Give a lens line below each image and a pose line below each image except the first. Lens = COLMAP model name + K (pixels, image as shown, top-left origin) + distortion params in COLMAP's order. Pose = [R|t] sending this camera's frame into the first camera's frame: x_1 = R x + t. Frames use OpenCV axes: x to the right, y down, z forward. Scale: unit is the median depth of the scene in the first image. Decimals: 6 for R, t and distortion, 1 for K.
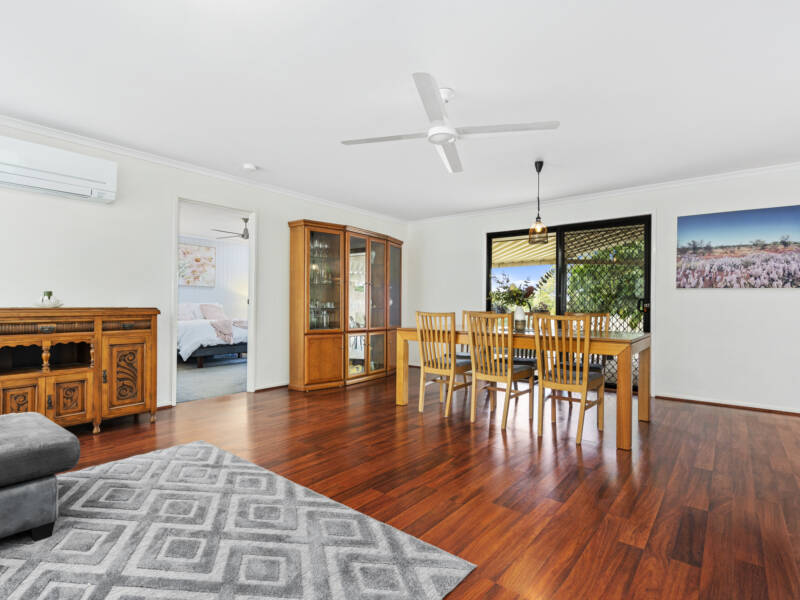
lens RADIAL K [[413.0, 0, 400.0], [0, 413.0, 300.0], [0, 0, 1]] dist [-0.000700, -0.000056]
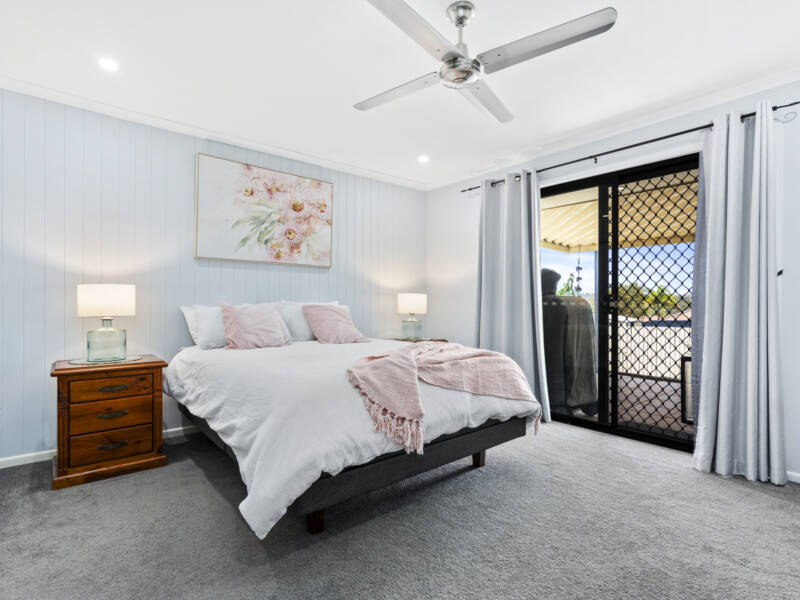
lens RADIAL K [[413.0, 0, 400.0], [0, 413.0, 300.0], [0, 0, 1]] dist [-0.000700, -0.000056]
pose [[0.980517, -0.003535, -0.196404, -0.290930], [0.004512, 0.999980, 0.004527, 0.003786], [0.196384, -0.005325, 0.980513, 0.578010]]
